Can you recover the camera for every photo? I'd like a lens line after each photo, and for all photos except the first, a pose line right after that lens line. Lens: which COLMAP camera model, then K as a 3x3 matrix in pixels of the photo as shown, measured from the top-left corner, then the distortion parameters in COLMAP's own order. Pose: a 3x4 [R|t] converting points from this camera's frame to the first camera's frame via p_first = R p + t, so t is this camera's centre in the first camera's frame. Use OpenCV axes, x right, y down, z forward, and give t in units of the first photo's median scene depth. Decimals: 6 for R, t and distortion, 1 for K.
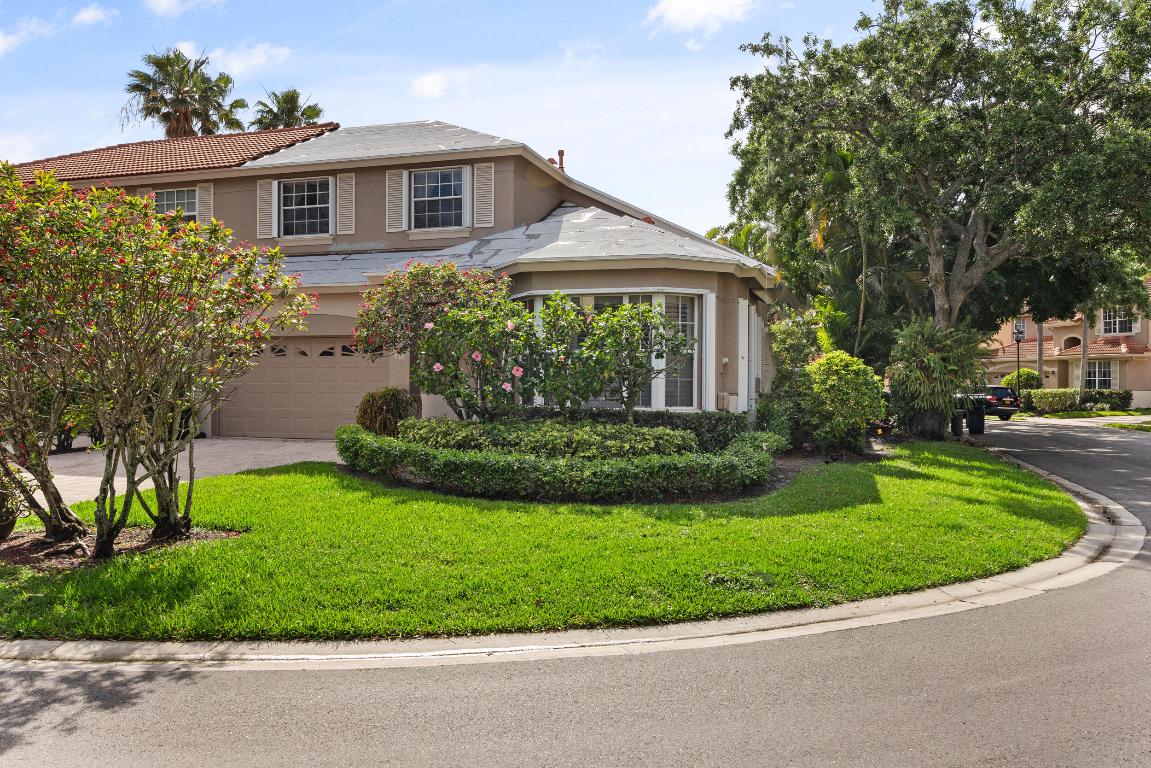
lens RADIAL K [[885.4, 0, 575.5], [0, 885.4, 384.0], [0, 0, 1]] dist [-0.006783, 0.006572]
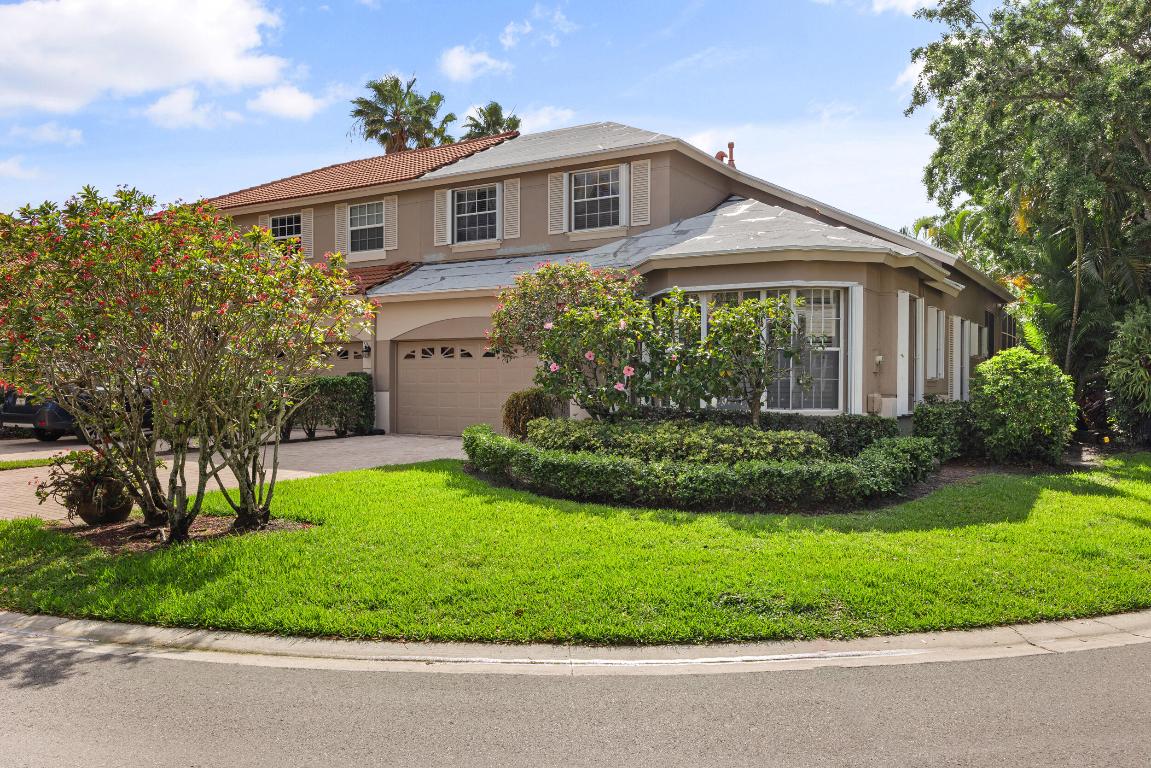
lens RADIAL K [[885.4, 0, 575.5], [0, 885.4, 384.0], [0, 0, 1]] dist [-0.006783, 0.006572]
pose [[0.966418, 0.000839, -0.256973, 0.102449], [-0.001100, 0.999999, -0.000873, 0.000602], [0.256972, 0.001127, 0.966418, 0.036617]]
